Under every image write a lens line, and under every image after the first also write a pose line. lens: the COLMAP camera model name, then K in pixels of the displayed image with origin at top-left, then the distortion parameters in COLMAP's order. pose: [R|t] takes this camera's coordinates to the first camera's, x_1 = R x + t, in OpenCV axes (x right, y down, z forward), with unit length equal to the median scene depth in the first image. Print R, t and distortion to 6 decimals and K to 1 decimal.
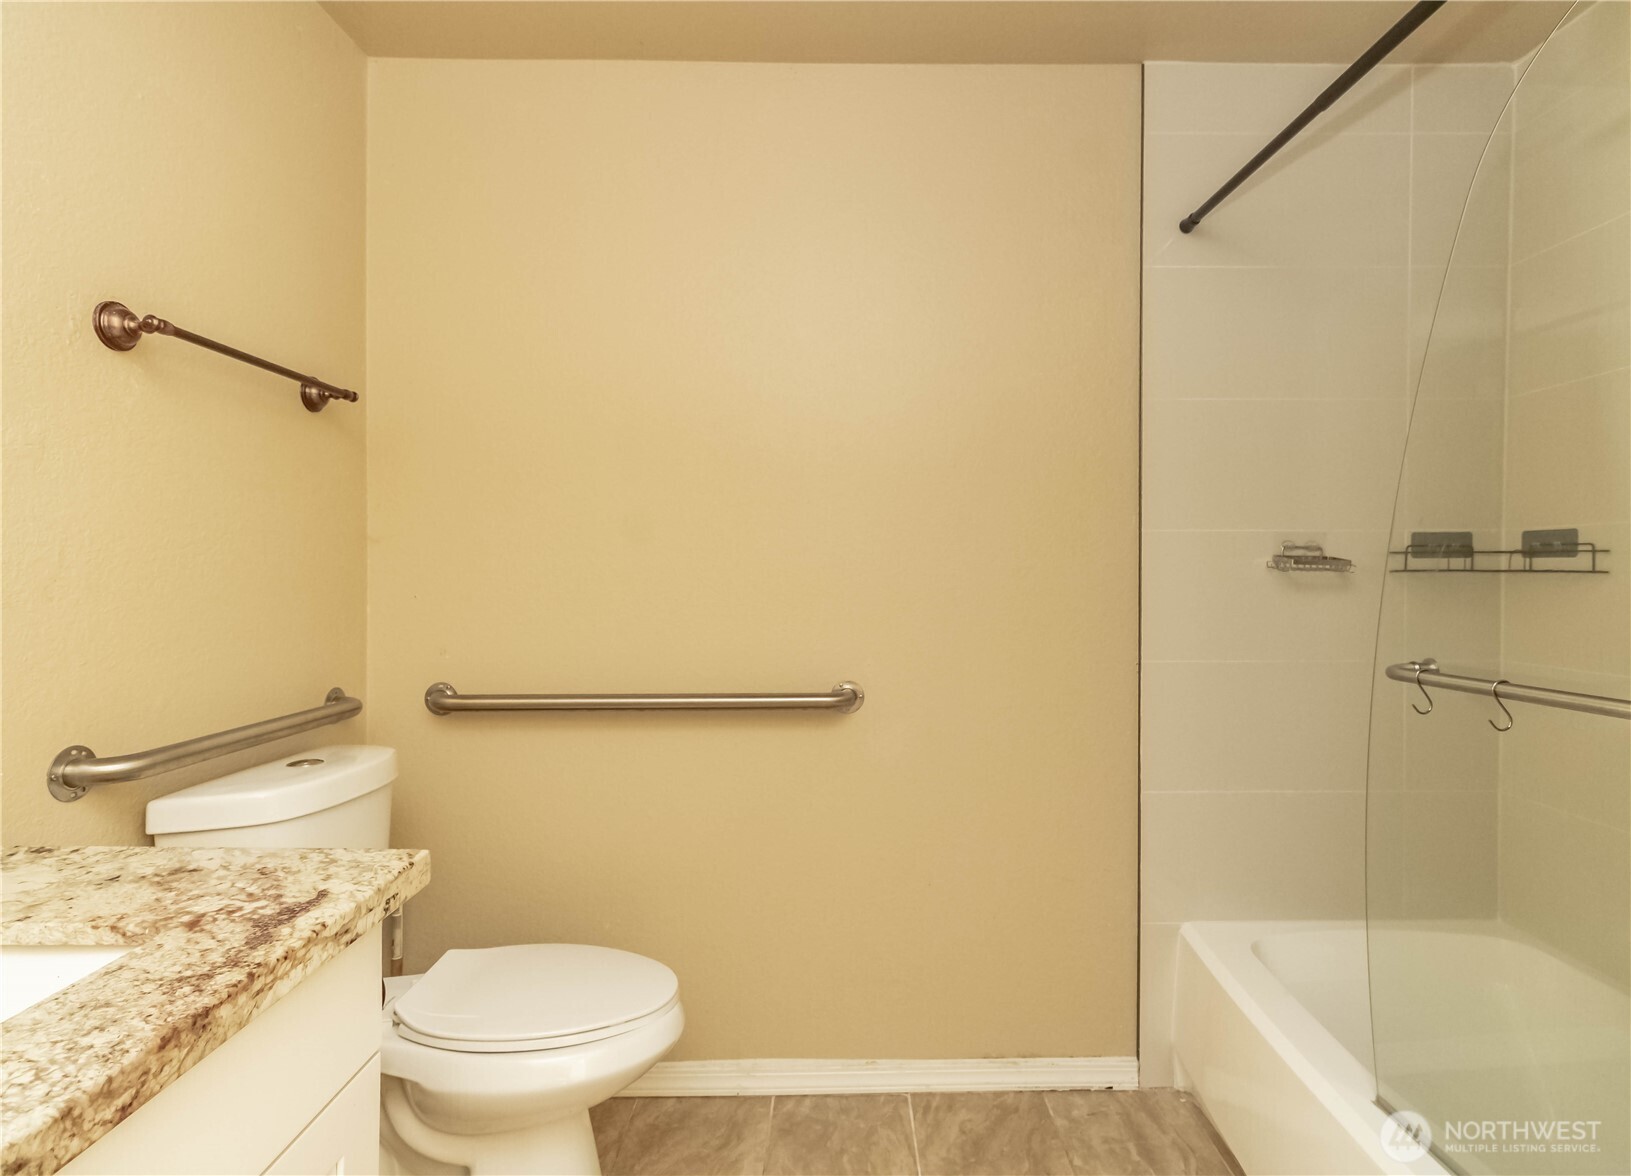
lens RADIAL K [[829.7, 0, 816.8], [0, 829.7, 579.3], [0, 0, 1]] dist [0.001673, 0.001072]
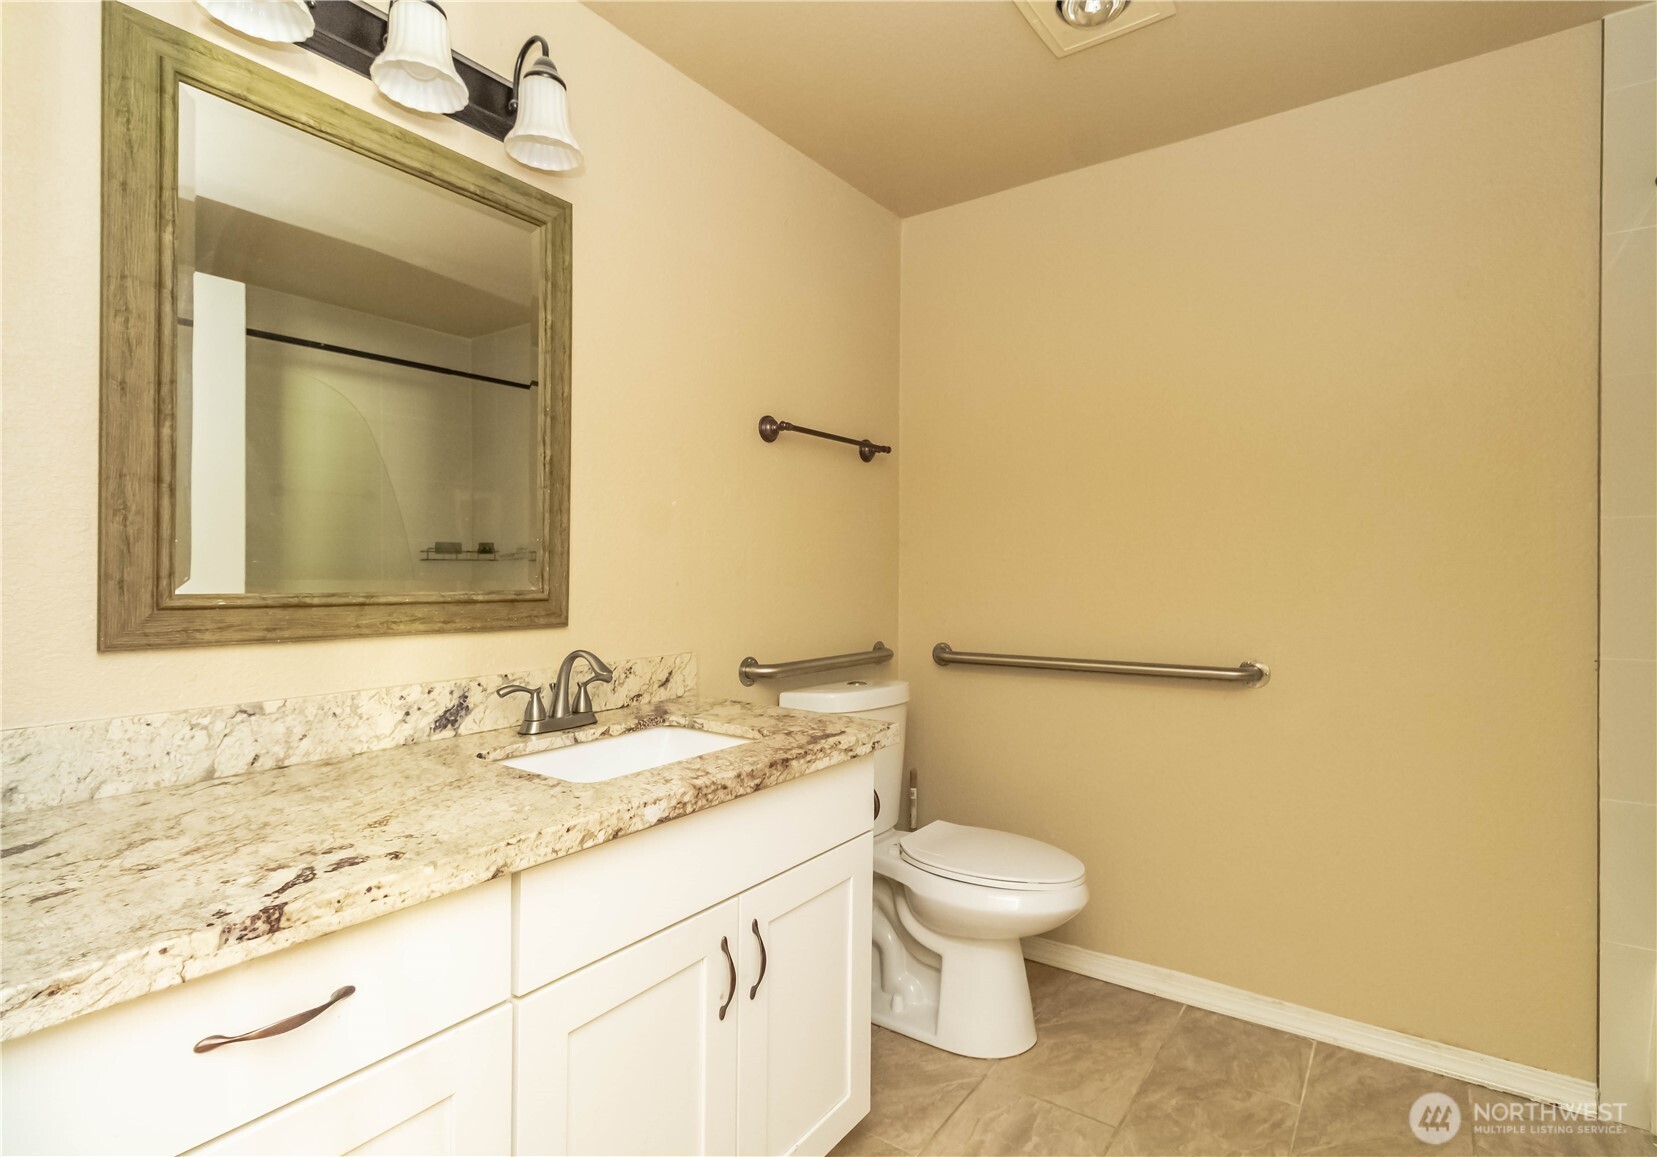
lens RADIAL K [[808.8, 0, 830.1], [0, 808.8, 575.0], [0, 0, 1]] dist [0.000422, 0.000681]
pose [[0.799712, 0.004050, -0.600371, 0.264956], [-0.006884, 0.999973, -0.002423, 0.014920], [0.600345, 0.006070, 0.799718, -0.267812]]
